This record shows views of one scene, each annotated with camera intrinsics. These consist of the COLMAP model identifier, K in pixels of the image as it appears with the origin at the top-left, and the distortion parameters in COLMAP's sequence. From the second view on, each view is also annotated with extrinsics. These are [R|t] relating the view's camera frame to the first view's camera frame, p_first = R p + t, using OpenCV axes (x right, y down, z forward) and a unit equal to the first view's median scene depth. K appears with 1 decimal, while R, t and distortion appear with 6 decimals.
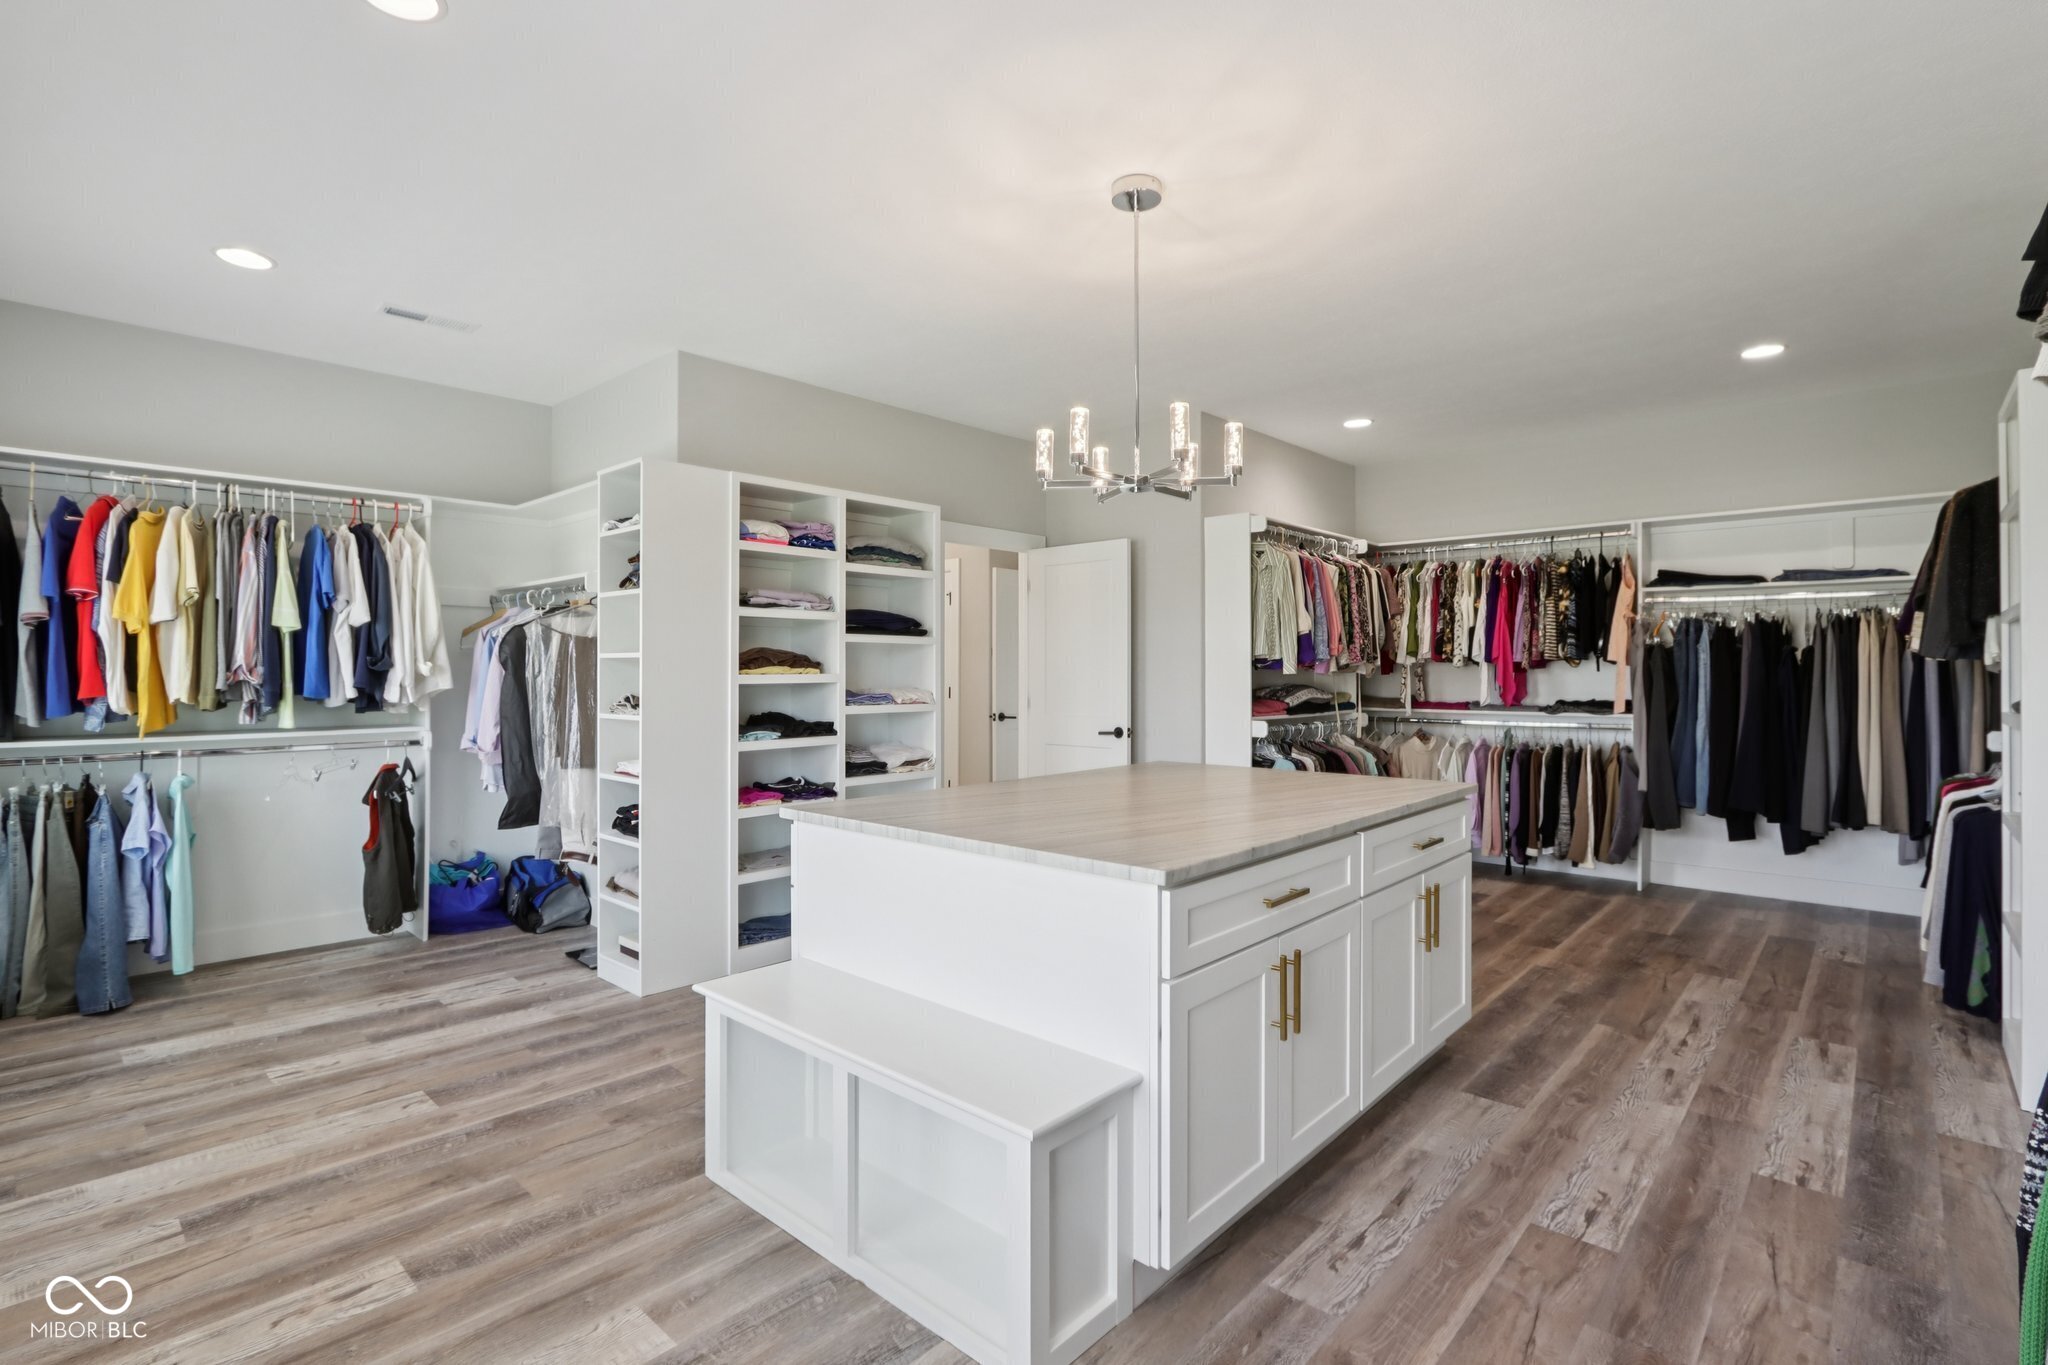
lens RADIAL K [[955.5, 0, 1023.3], [0, 955.5, 663.4], [0, 0, 1]] dist [0.013417, 0.000201]
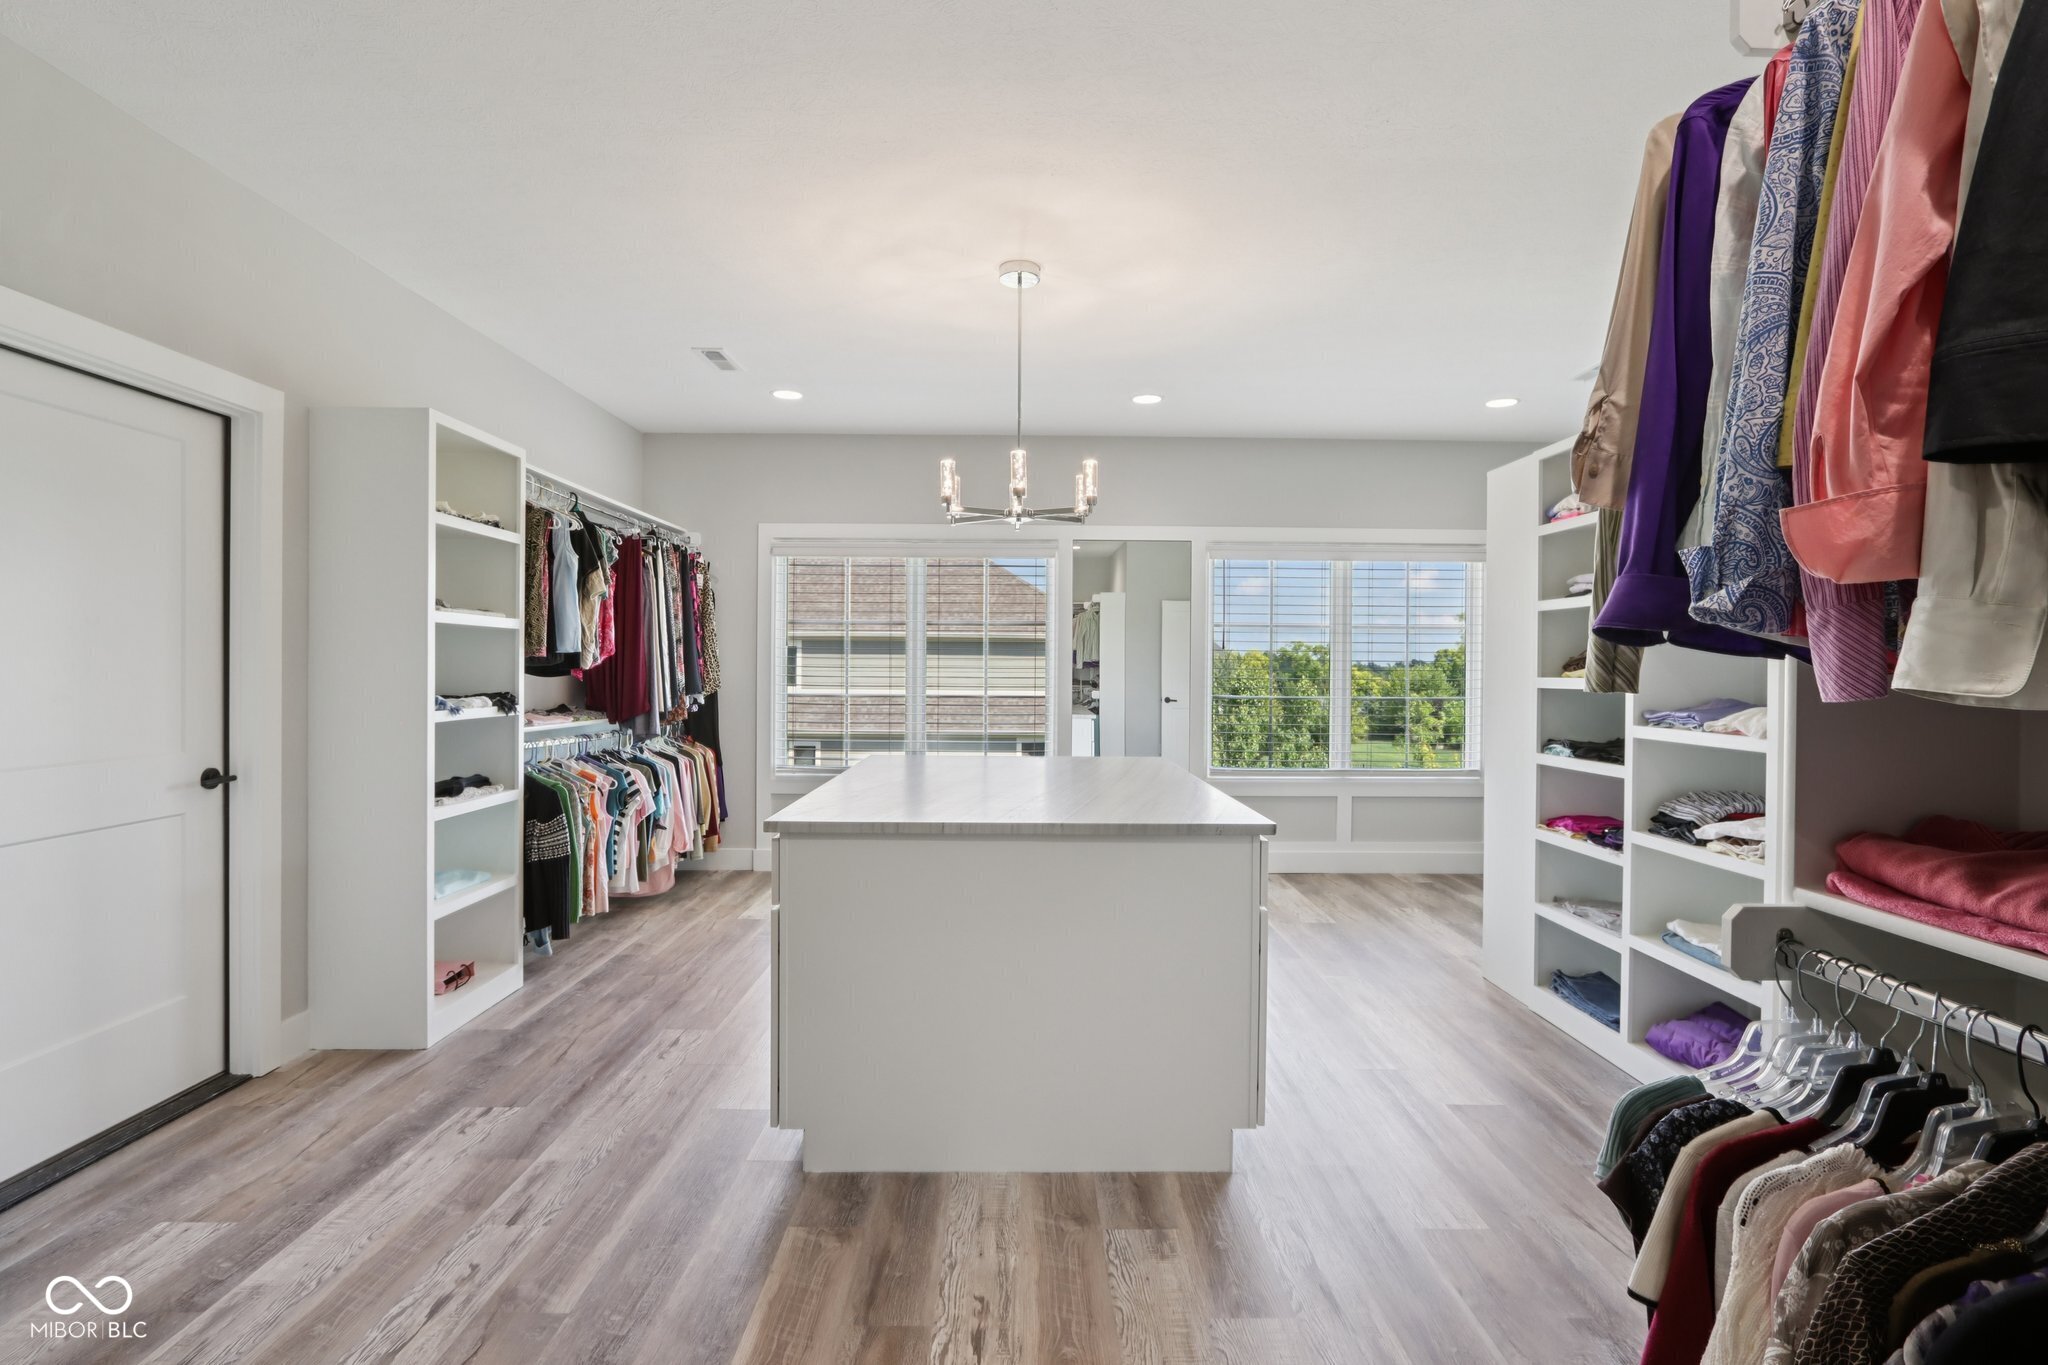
lens RADIAL K [[955.5, 0, 1024.7], [0, 955.5, 682.8], [0, 0, 1]] dist [0.013417, 0.000201]
pose [[-0.726686, 0.006461, -0.686940, 0.969900], [-0.007138, 0.999831, 0.016955, 0.007186], [0.686933, 0.017224, -0.726516, 1.948528]]
